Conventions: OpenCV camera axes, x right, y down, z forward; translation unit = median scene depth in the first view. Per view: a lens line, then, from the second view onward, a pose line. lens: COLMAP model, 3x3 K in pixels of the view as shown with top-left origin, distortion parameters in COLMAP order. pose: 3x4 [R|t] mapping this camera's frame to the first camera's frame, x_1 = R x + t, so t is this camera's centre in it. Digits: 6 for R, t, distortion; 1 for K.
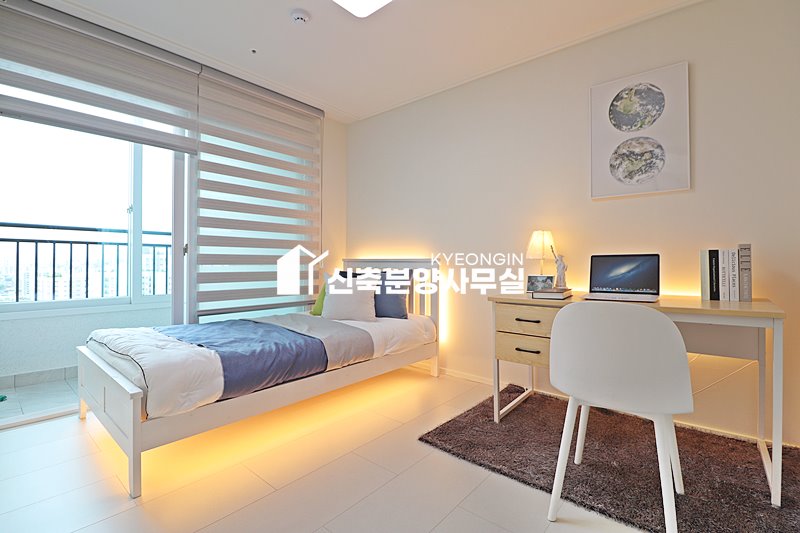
lens RADIAL K [[374.8, 0, 397.9], [0, 374.8, 261.0], [0, 0, 1]] dist [-0.003654, -0.011008]
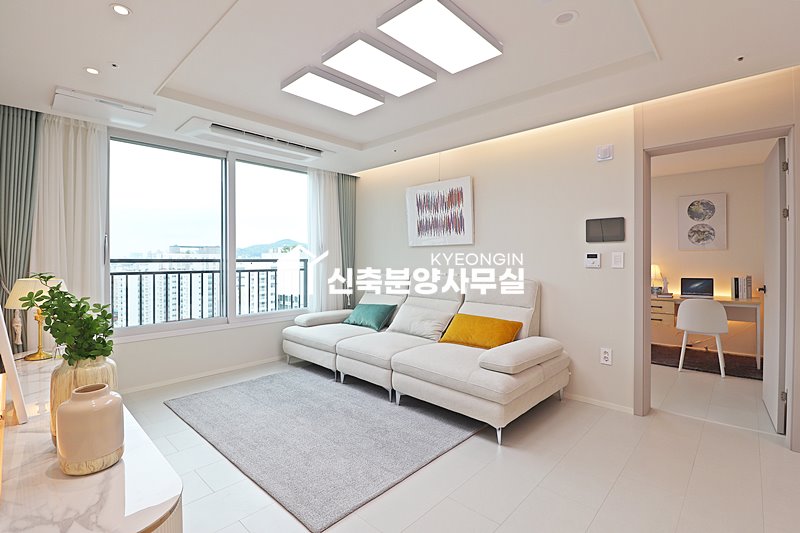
lens RADIAL K [[374.8, 0, 399.7], [0, 374.8, 261.4], [0, 0, 1]] dist [-0.003654, -0.011008]
pose [[0.999136, -0.005735, -0.041167, -1.107368], [0.006123, 0.999938, 0.009303, -0.149628], [0.041111, -0.009547, 0.999109, -1.338822]]
